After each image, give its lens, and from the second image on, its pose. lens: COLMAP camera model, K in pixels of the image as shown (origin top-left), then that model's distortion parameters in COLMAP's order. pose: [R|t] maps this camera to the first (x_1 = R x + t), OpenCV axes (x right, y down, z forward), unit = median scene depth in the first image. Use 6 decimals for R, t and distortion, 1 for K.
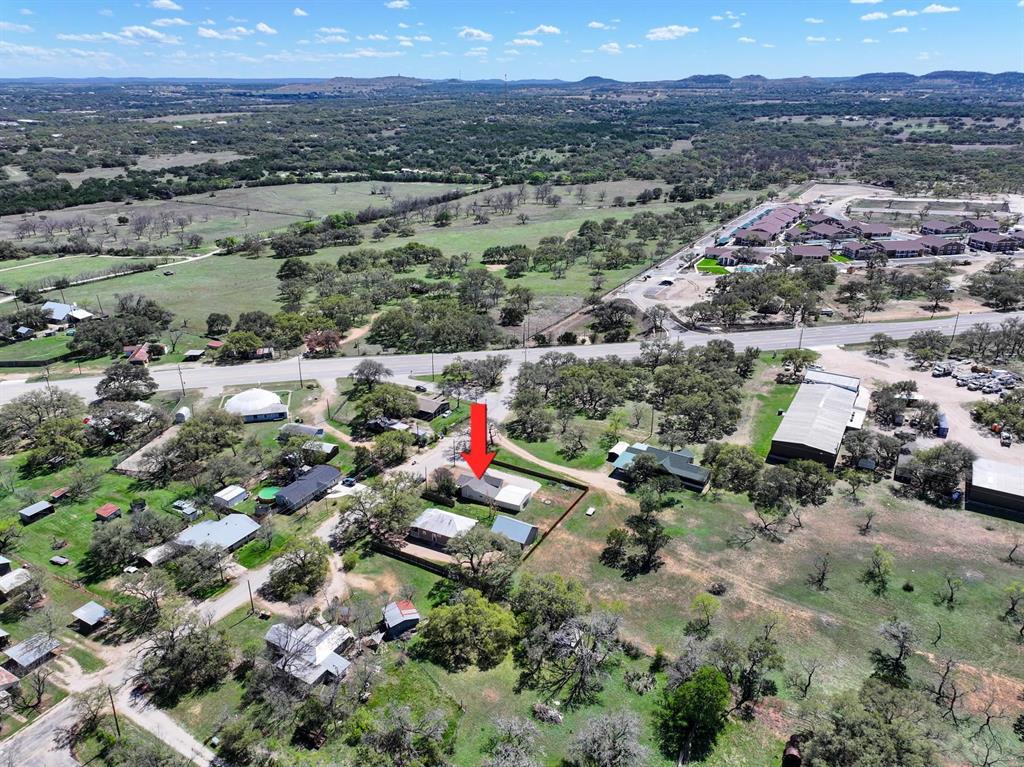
lens RADIAL K [[712.7, 0, 512.0], [0, 712.7, 383.5], [0, 0, 1]] dist [0.006730, 0.008904]
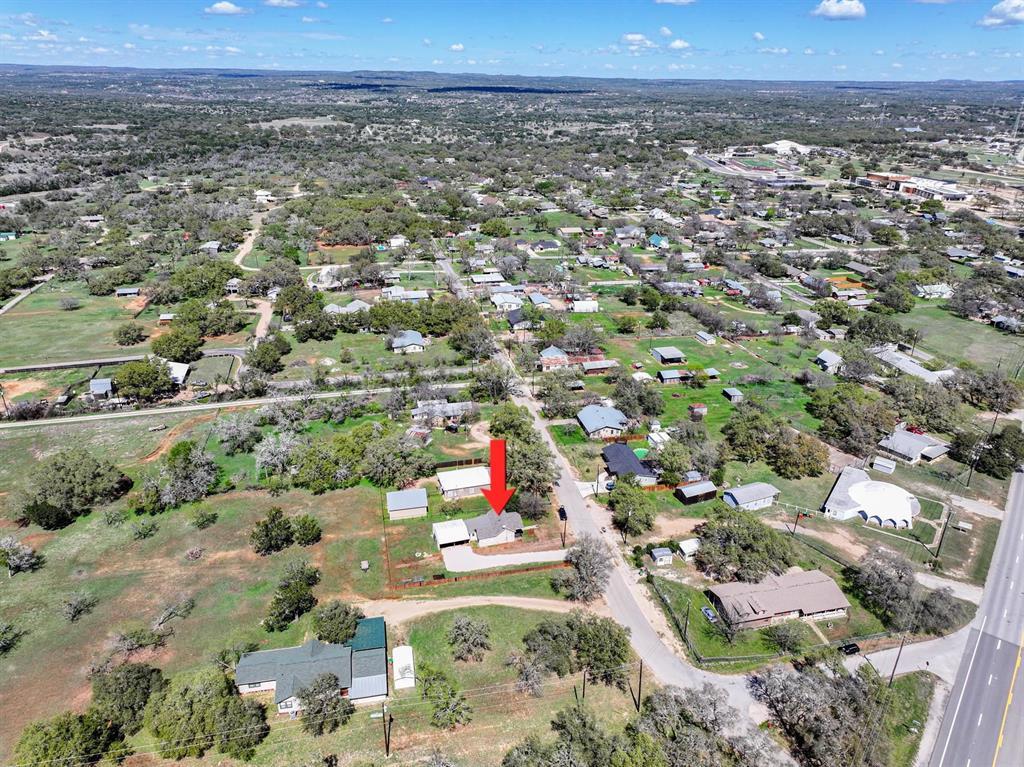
lens RADIAL K [[712.7, 0, 512.0], [0, 712.7, 383.5], [0, 0, 1]] dist [0.006730, 0.008904]
pose [[-0.727635, 0.271223, -0.630068, 0.323669], [-0.274043, 0.727096, 0.629469, -0.393096], [0.628847, 0.630689, -0.454734, 0.960291]]
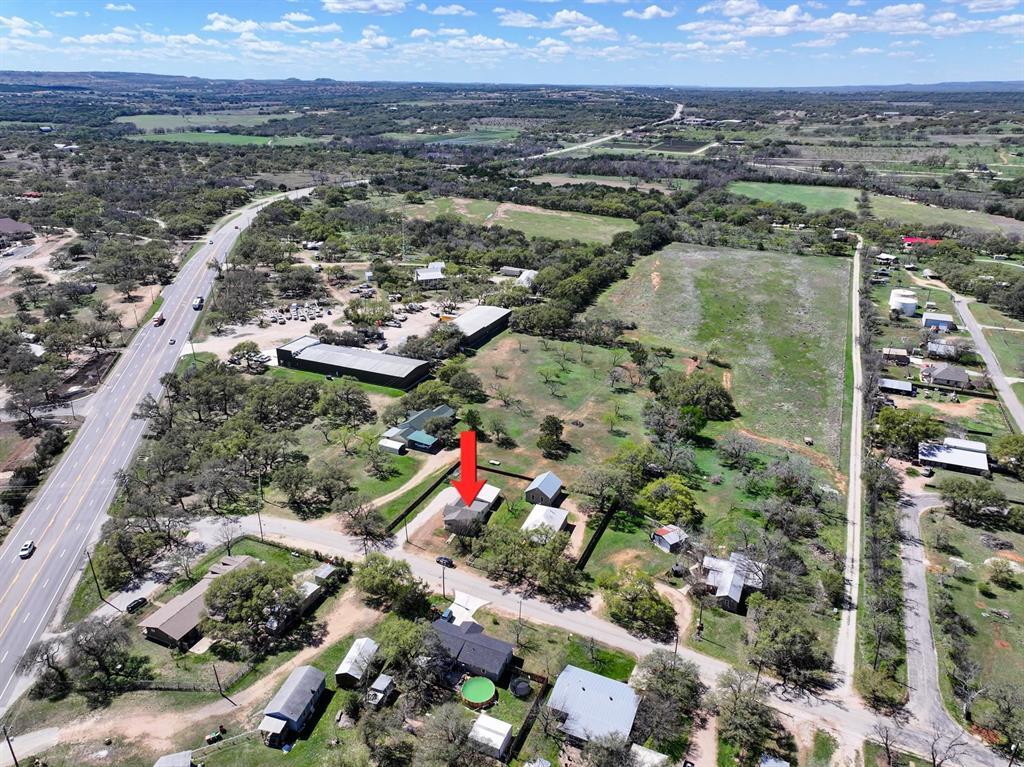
lens RADIAL K [[726.6, 0, 510.2], [0, 726.6, 401.9], [0, 0, 1]] dist [0.010820, 0.000071]
pose [[-0.104210, -0.401985, 0.909697, -0.646112], [0.387197, 0.826114, 0.409406, -0.260909], [-0.916089, 0.394897, 0.069558, 0.606102]]
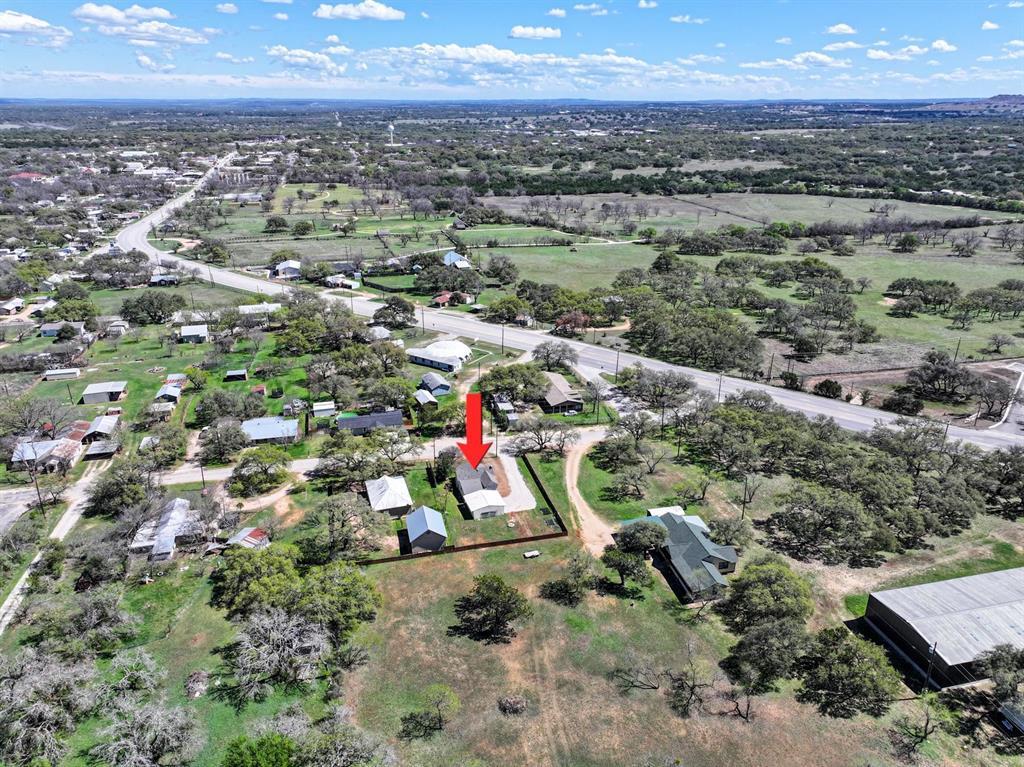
lens RADIAL K [[712.7, 0, 512.0], [0, 712.7, 383.5], [0, 0, 1]] dist [0.006730, 0.008904]
pose [[0.698106, 0.267133, -0.664295, 0.402802], [-0.284129, 0.954972, 0.085432, -0.043895], [0.657205, 0.129105, 0.742572, 0.265028]]
